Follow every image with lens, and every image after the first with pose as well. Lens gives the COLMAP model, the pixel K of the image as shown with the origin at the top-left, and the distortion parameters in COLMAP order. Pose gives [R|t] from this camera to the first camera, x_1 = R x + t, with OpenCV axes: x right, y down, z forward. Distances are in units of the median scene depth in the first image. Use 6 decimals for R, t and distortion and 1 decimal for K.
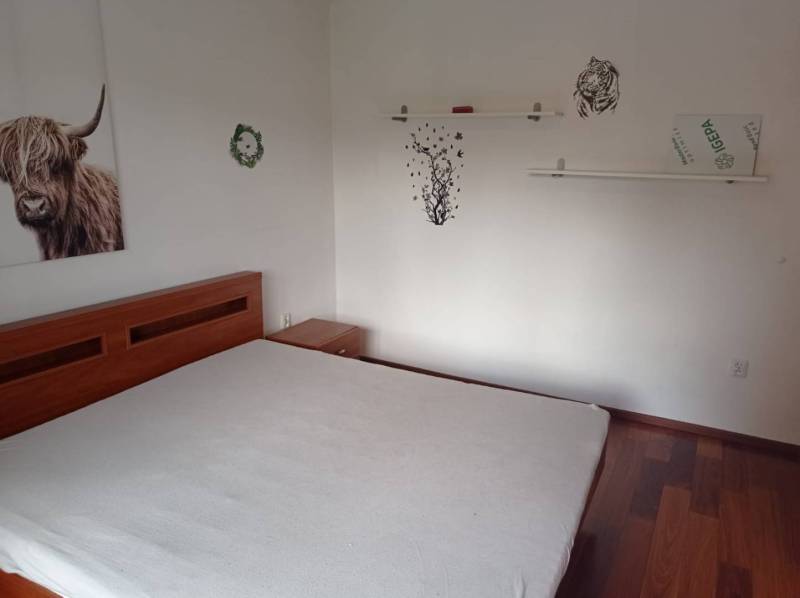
lens RADIAL K [[599.8, 0, 400.0], [0, 599.8, 299.0], [0, 0, 1]] dist [0.015633, -0.006441]
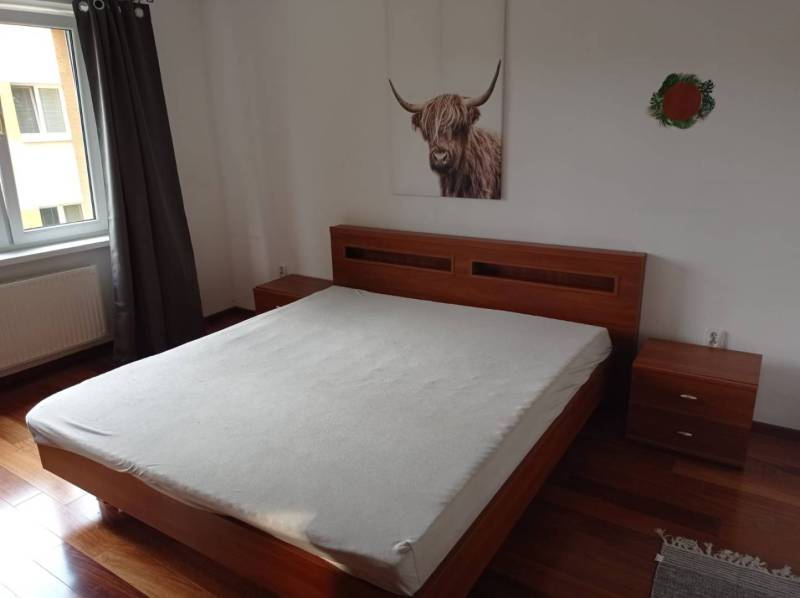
lens RADIAL K [[599.8, 0, 400.0], [0, 599.8, 299.0], [0, 0, 1]] dist [0.015633, -0.006441]
pose [[-0.084342, 0.264231, -0.960764, 0.839017], [-0.210505, 0.937714, 0.276371, -0.204924], [0.973948, 0.225555, -0.023466, 0.973352]]
